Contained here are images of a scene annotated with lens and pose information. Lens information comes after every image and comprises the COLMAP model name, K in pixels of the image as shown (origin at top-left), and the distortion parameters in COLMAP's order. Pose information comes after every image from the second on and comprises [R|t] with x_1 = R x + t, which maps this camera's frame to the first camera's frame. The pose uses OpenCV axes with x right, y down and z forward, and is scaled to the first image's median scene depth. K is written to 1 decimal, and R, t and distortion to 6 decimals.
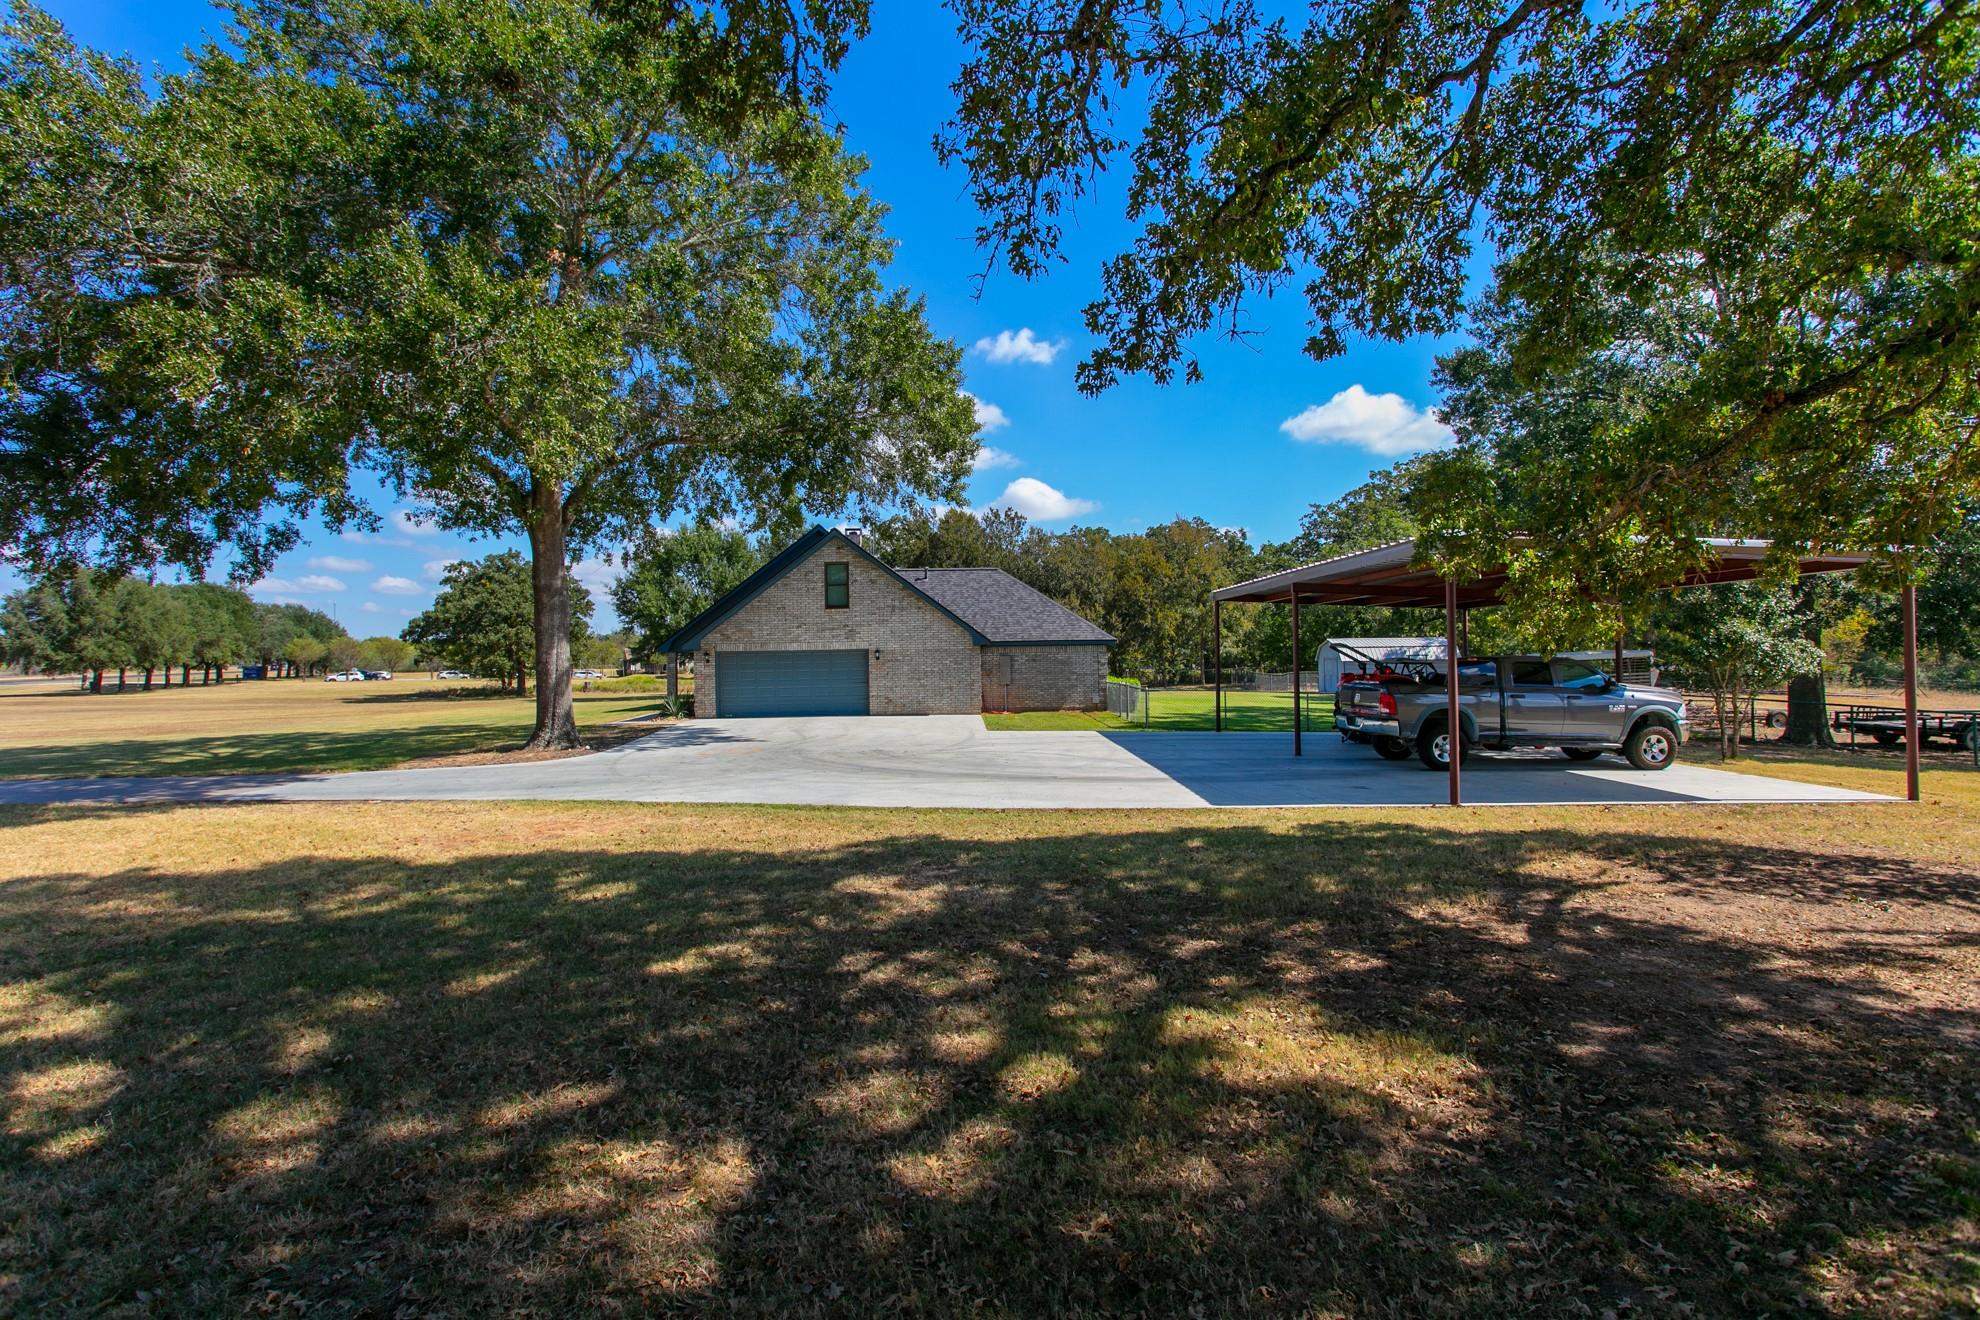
lens RADIAL K [[943.5, 0, 990.0], [0, 943.5, 660.0], [0, 0, 1]] dist [0.000980, 0.000095]
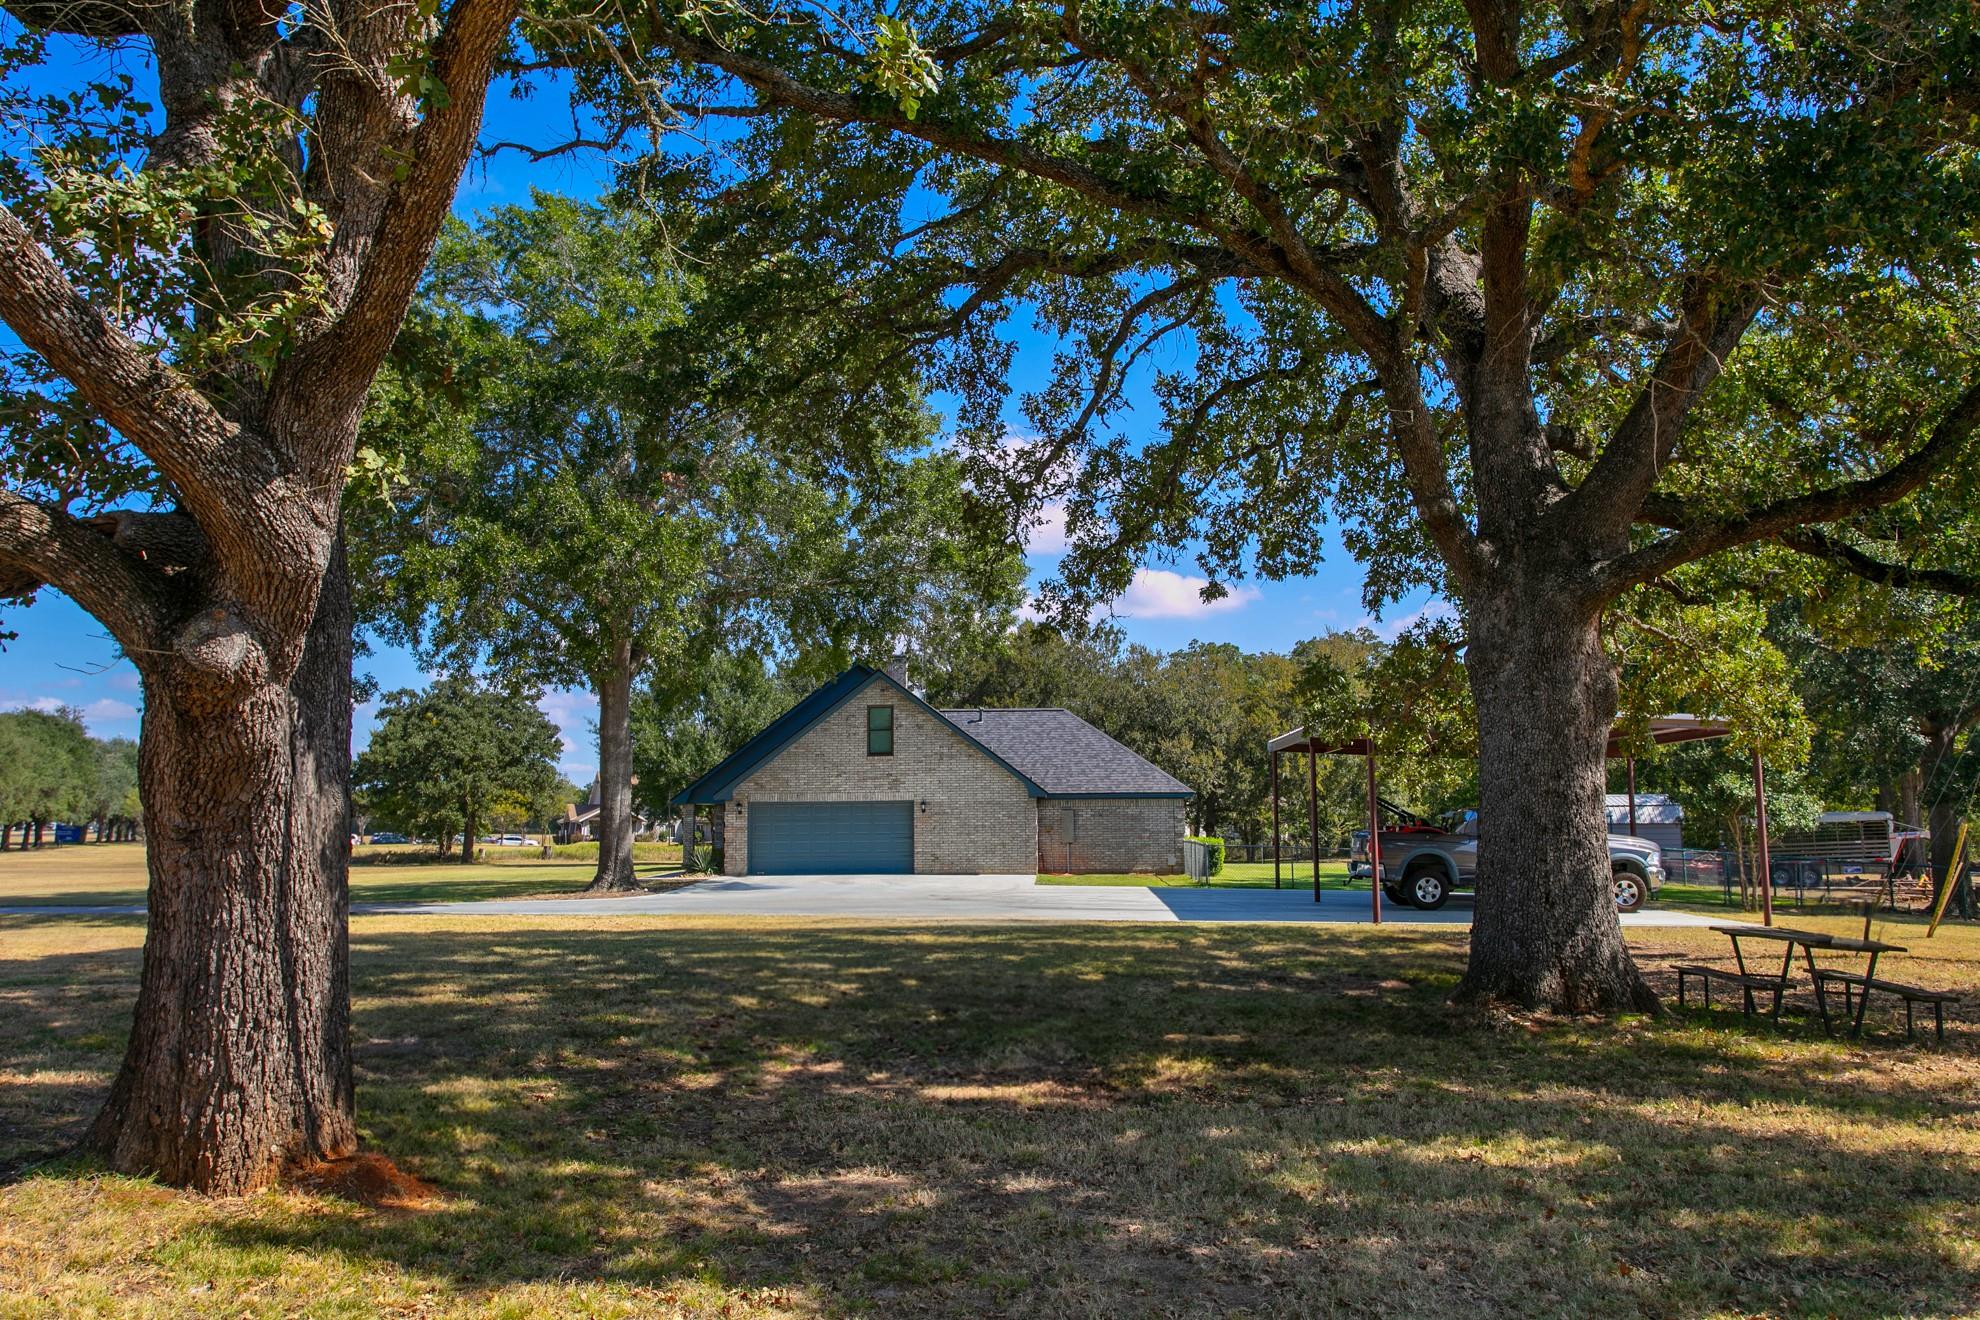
lens RADIAL K [[1573.9, 0, 990.0], [0, 1573.9, 660.0], [0, 0, 1]] dist [0.012934, 0.006456]
pose [[0.996607, 0.000096, -0.082306, 0.067455], [-0.009005, 0.994123, -0.107878, 0.016247], [0.081812, 0.108253, 0.990751, -0.498660]]
